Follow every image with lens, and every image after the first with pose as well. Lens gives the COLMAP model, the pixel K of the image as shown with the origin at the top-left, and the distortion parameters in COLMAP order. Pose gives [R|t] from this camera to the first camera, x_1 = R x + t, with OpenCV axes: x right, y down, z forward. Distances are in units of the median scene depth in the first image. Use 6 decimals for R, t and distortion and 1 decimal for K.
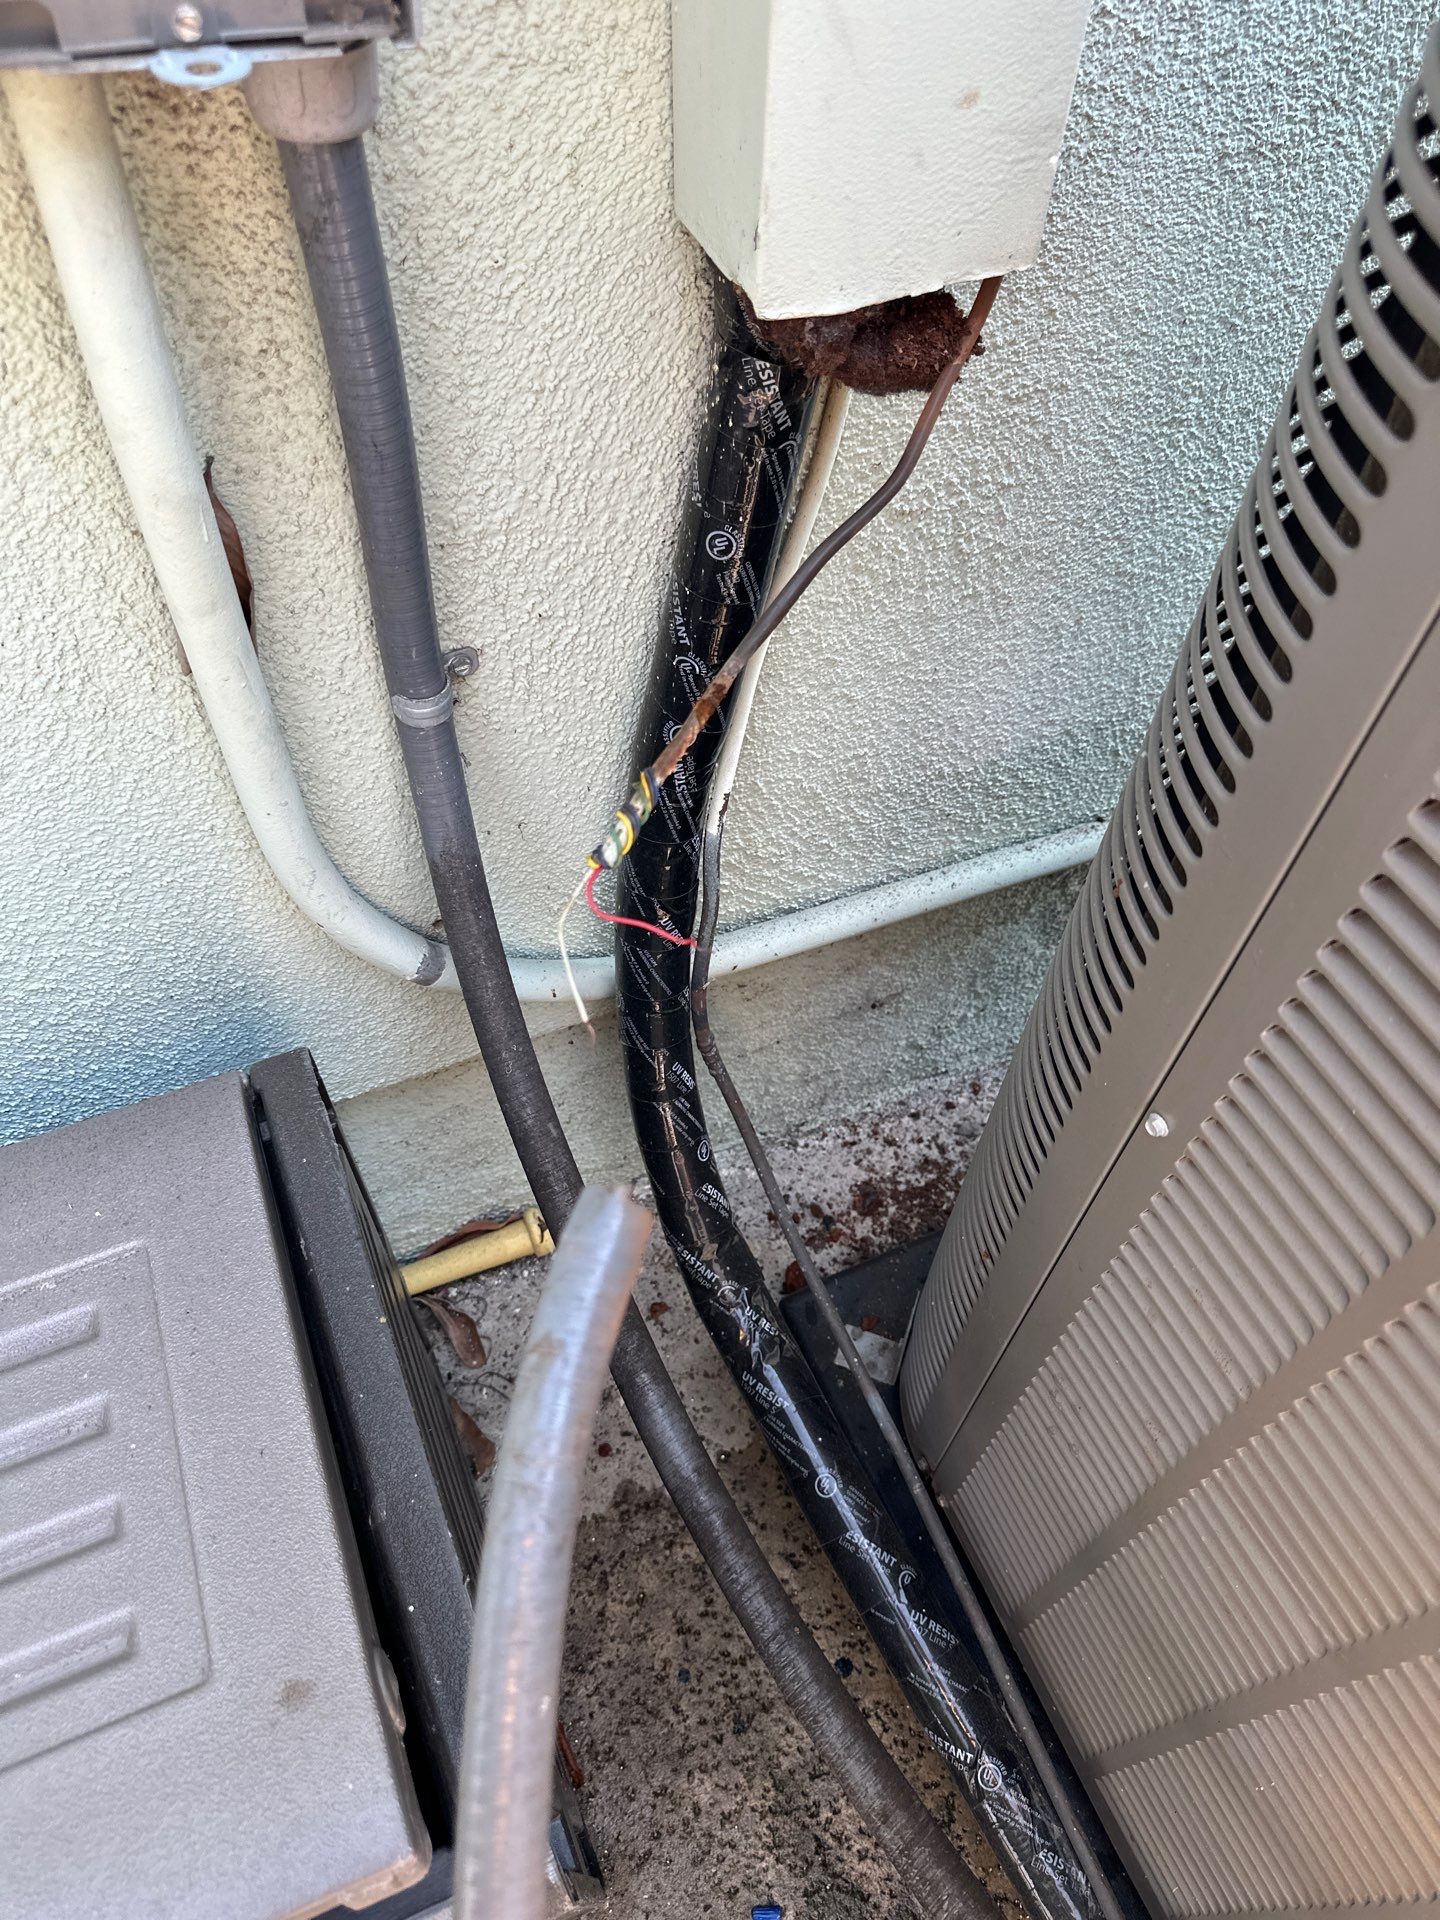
lens RADIAL K [[1374.6, 0, 713.7], [0, 1374.6, 961.1], [0, 0, 1]] dist [0.024812, -0.021026]
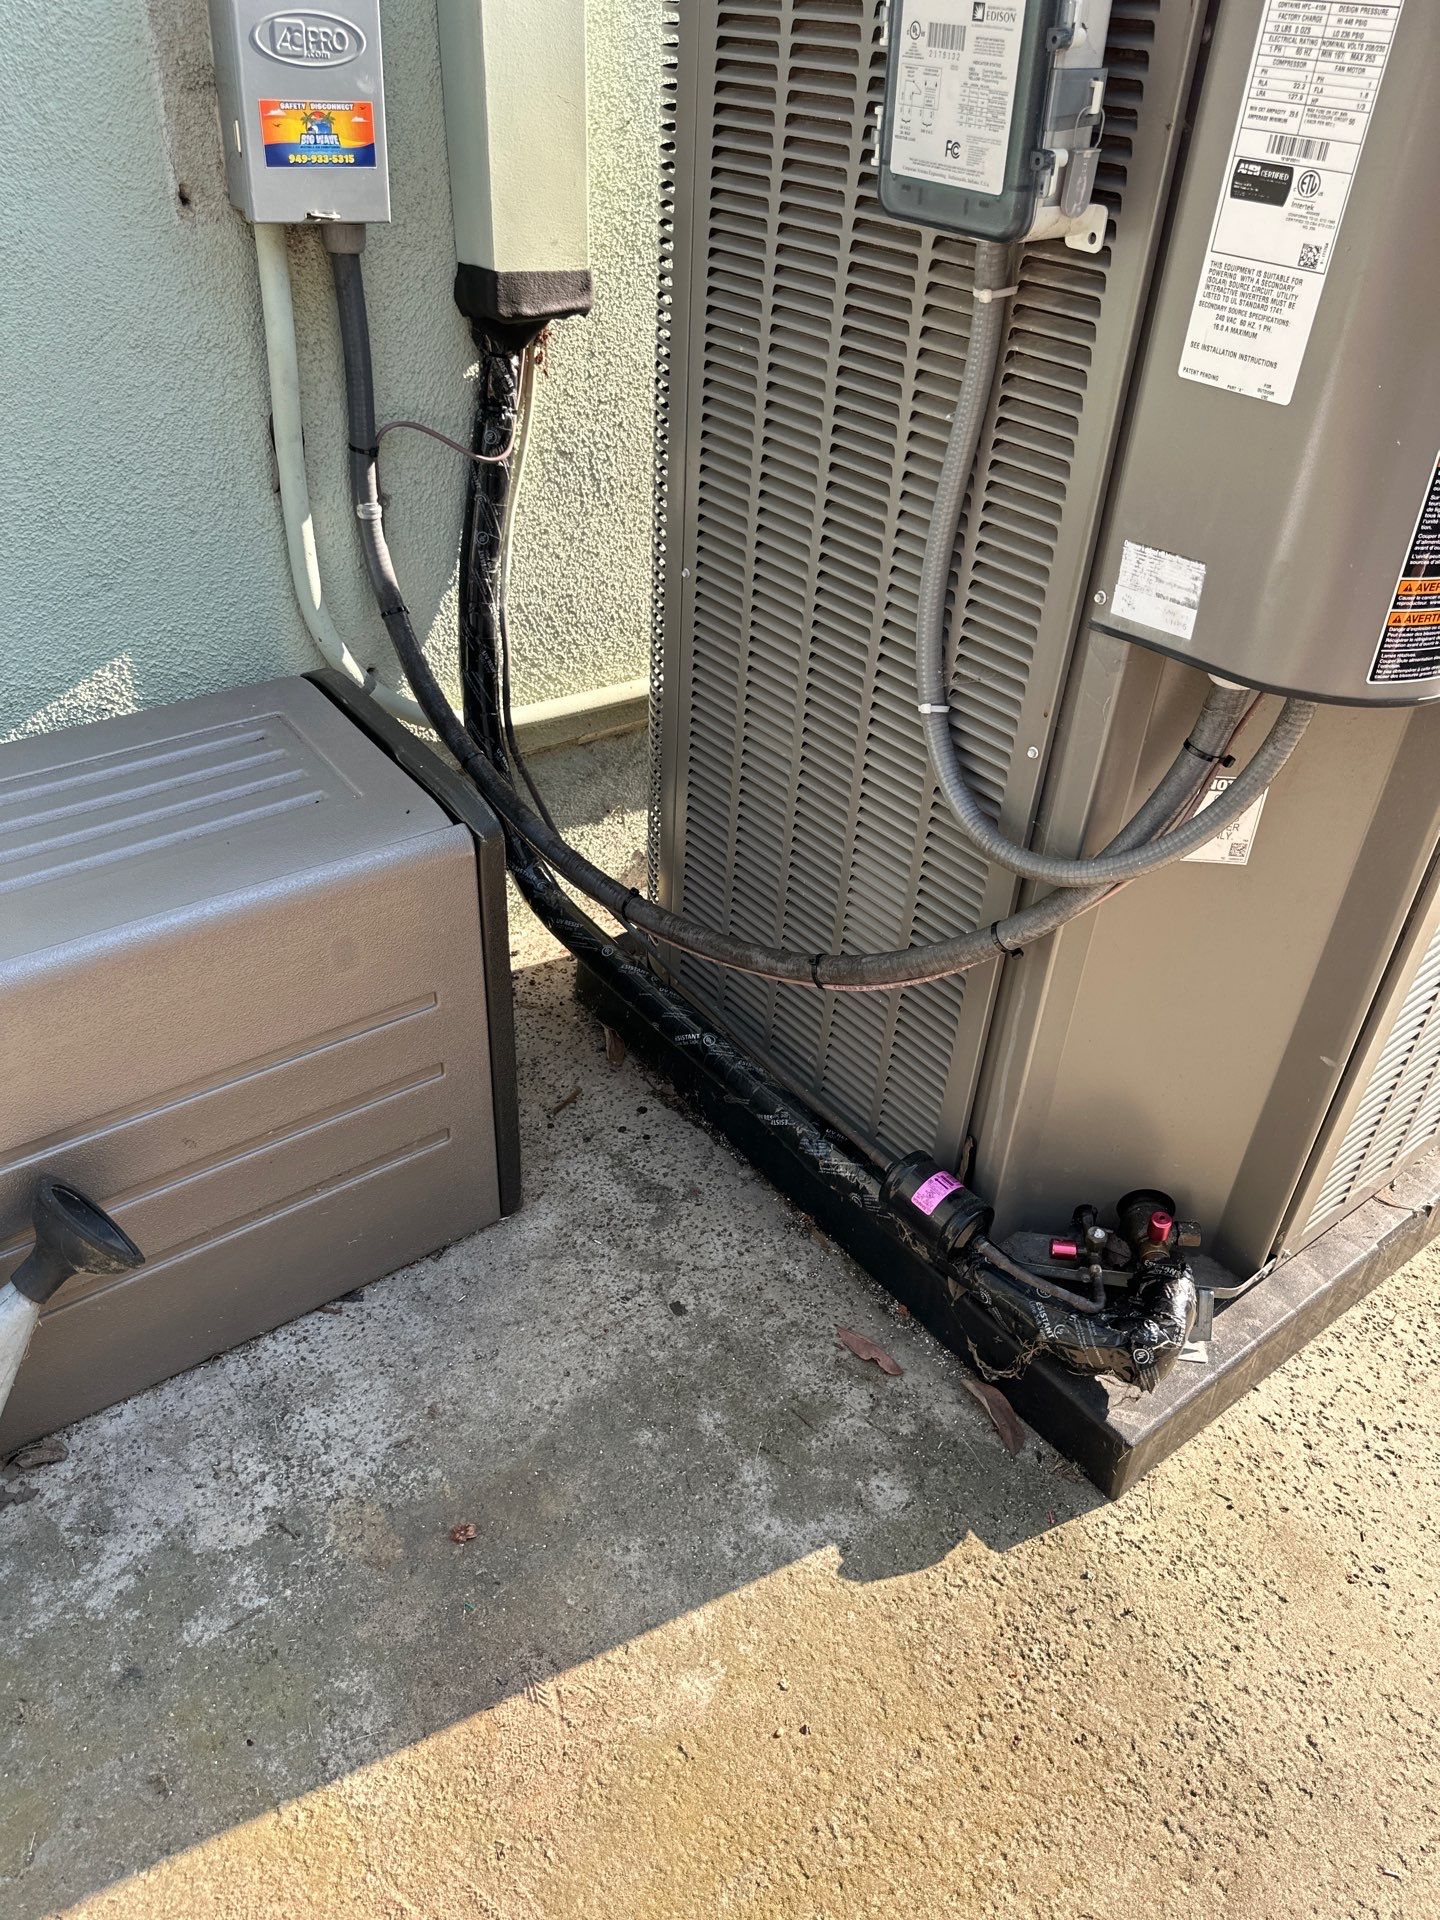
lens RADIAL K [[1374.6, 0, 721.1], [0, 1374.6, 949.4], [0, 0, 1]] dist [0.024812, -0.021026]
pose [[0.972060, -0.126832, 0.197515, -0.193503], [0.181104, 0.940556, -0.287326, 1.317326], [-0.149332, 0.315069, 0.937247, -1.062713]]
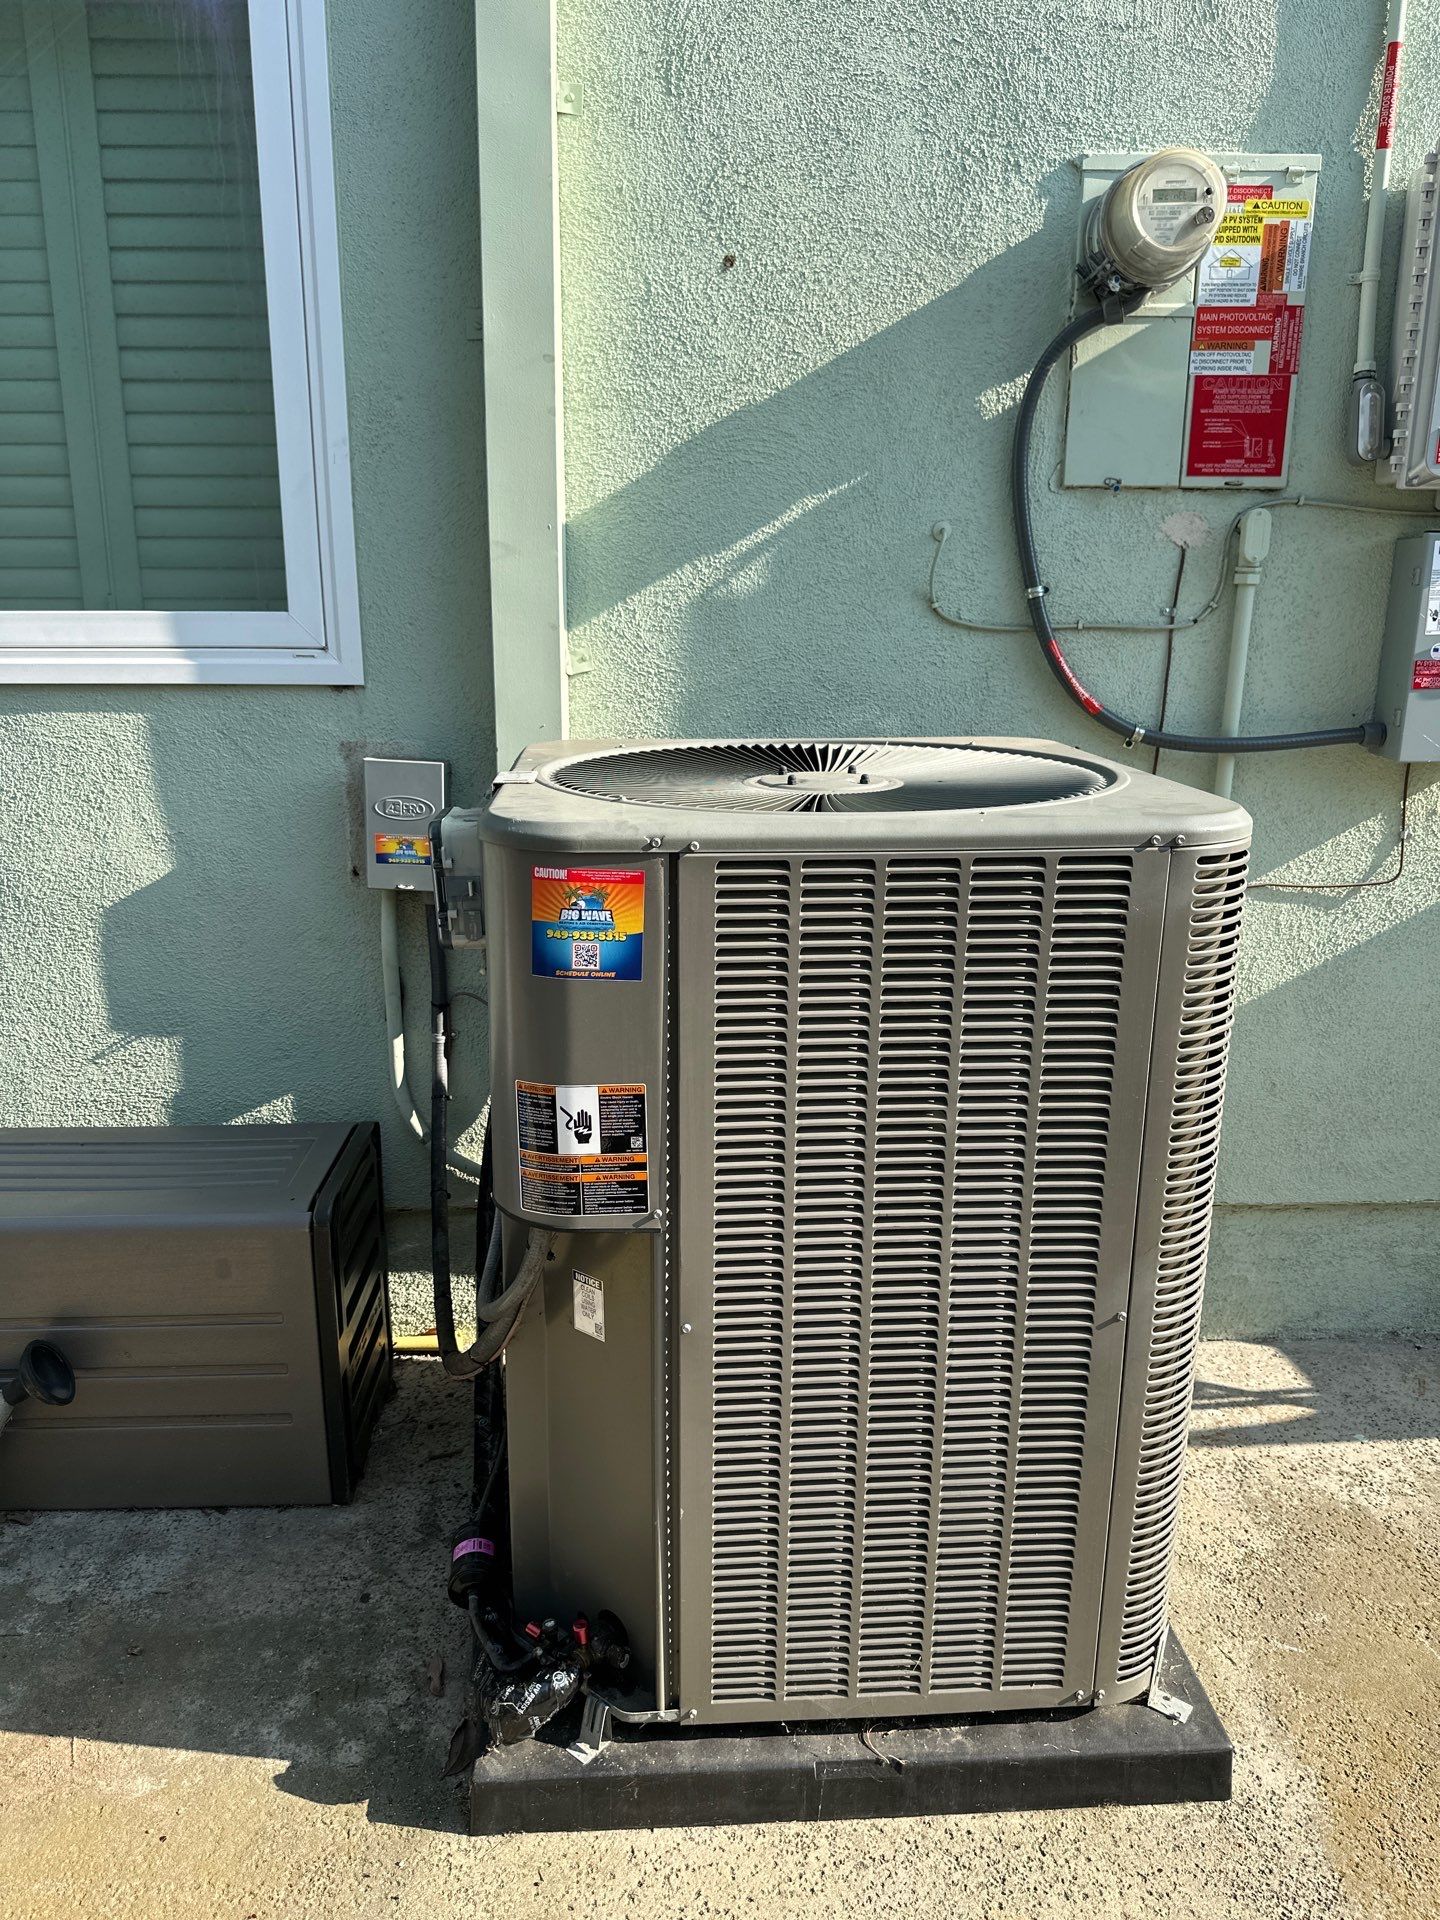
lens RADIAL K [[1374.6, 0, 709.0], [0, 1374.6, 956.7], [0, 0, 1]] dist [0.024812, -0.021026]
pose [[0.937327, 0.072461, -0.340835, 1.846969], [-0.270595, 0.767633, -0.580963, 1.720235], [0.219539, 0.636780, 0.739130, -1.885353]]
